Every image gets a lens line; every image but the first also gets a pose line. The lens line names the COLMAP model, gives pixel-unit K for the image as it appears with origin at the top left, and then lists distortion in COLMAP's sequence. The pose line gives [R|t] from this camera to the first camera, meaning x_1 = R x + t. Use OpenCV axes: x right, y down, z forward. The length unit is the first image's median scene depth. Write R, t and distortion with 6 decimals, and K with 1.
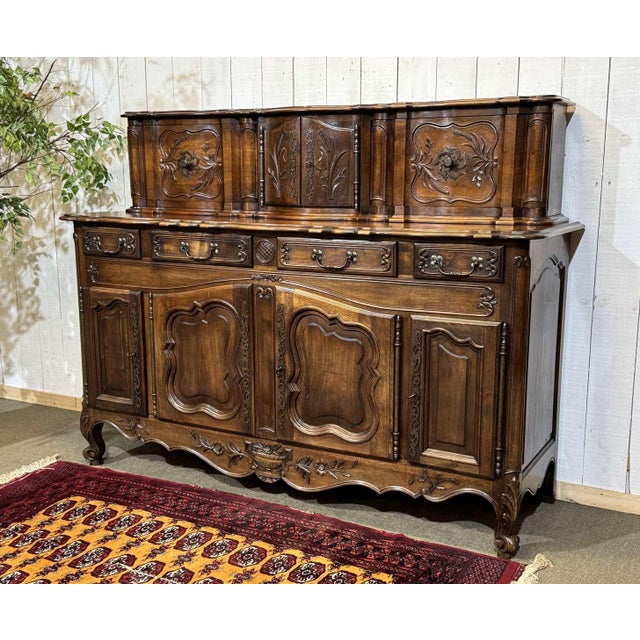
lens RADIAL K [[808.5, 0, 329.9], [0, 808.5, 339.1], [0, 0, 1]] dist [0.072506, 0.000000]
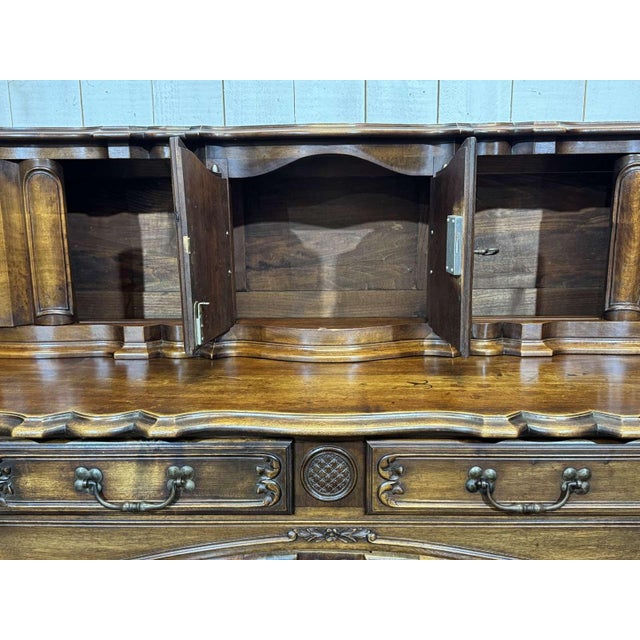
lens RADIAL K [[635.7, 0, 319.8], [0, 635.7, 325.2], [0, 0, 1]] dist [0.026304, 0.000000]
pose [[0.893694, -0.104341, 0.436376, -0.210280], [0.100619, 0.994420, 0.031707, -0.188686], [-0.437250, 0.015571, 0.899205, 0.693230]]
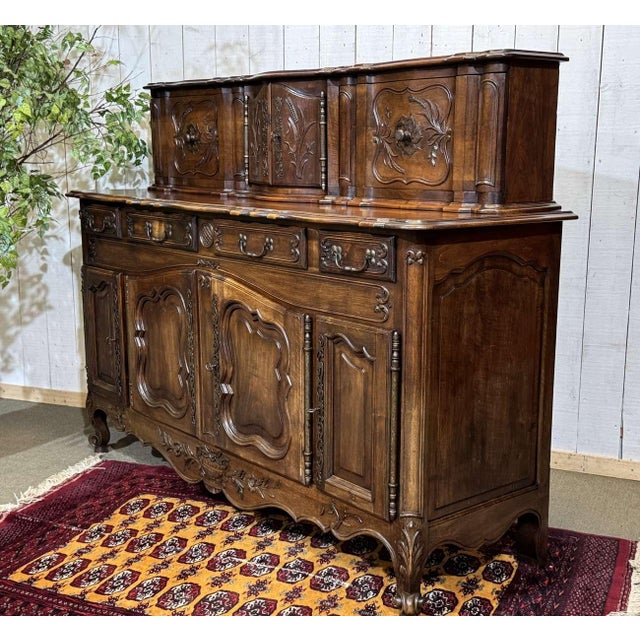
lens RADIAL K [[923.4, 0, 333.3], [0, 923.4, 329.2], [0, 0, 1]] dist [0.126064, 0.000000]
pose [[0.928402, 0.070366, -0.364854, 0.420945], [-0.073887, 0.997257, 0.004320, -0.018284], [0.364157, 0.022947, 0.931055, 0.093363]]
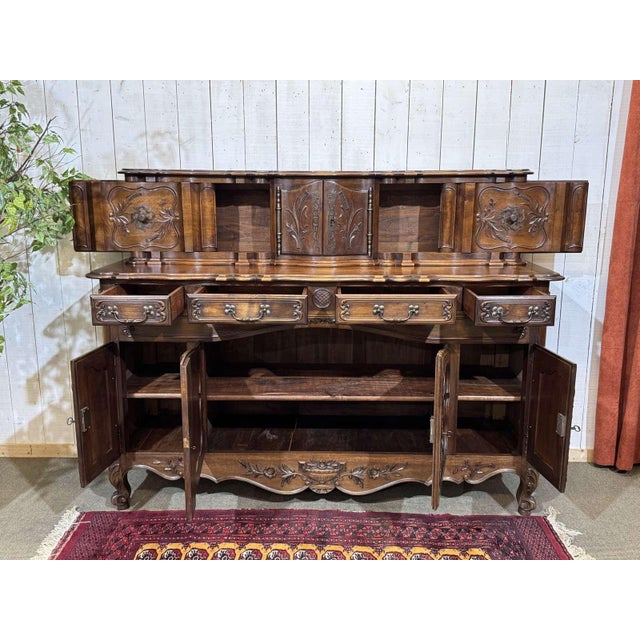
lens RADIAL K [[639.7, 0, 325.4], [0, 639.7, 334.8], [0, 0, 1]] dist [0.065589, 0.000000]
pose [[0.892039, -0.101691, 0.440370, -0.471223], [0.090934, 0.994816, 0.045522, -0.095143], [-0.442716, -0.000562, 0.896662, 0.173105]]
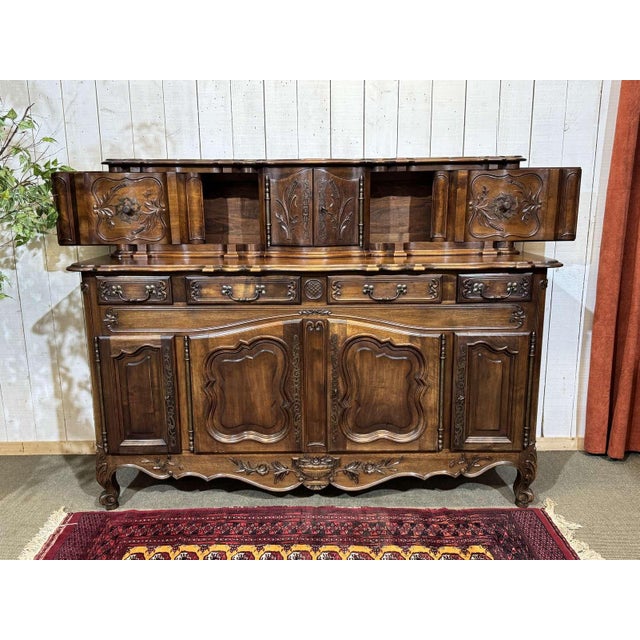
lens RADIAL K [[568.6, 0, 325.1], [0, 568.6, 329.9], [0, 0, 1]] dist [0.095136, -0.154921]
pose [[0.883405, -0.113367, 0.454690, -0.418891], [0.104299, 0.993524, 0.045074, -0.084032], [-0.456855, 0.007605, 0.889509, 0.285092]]
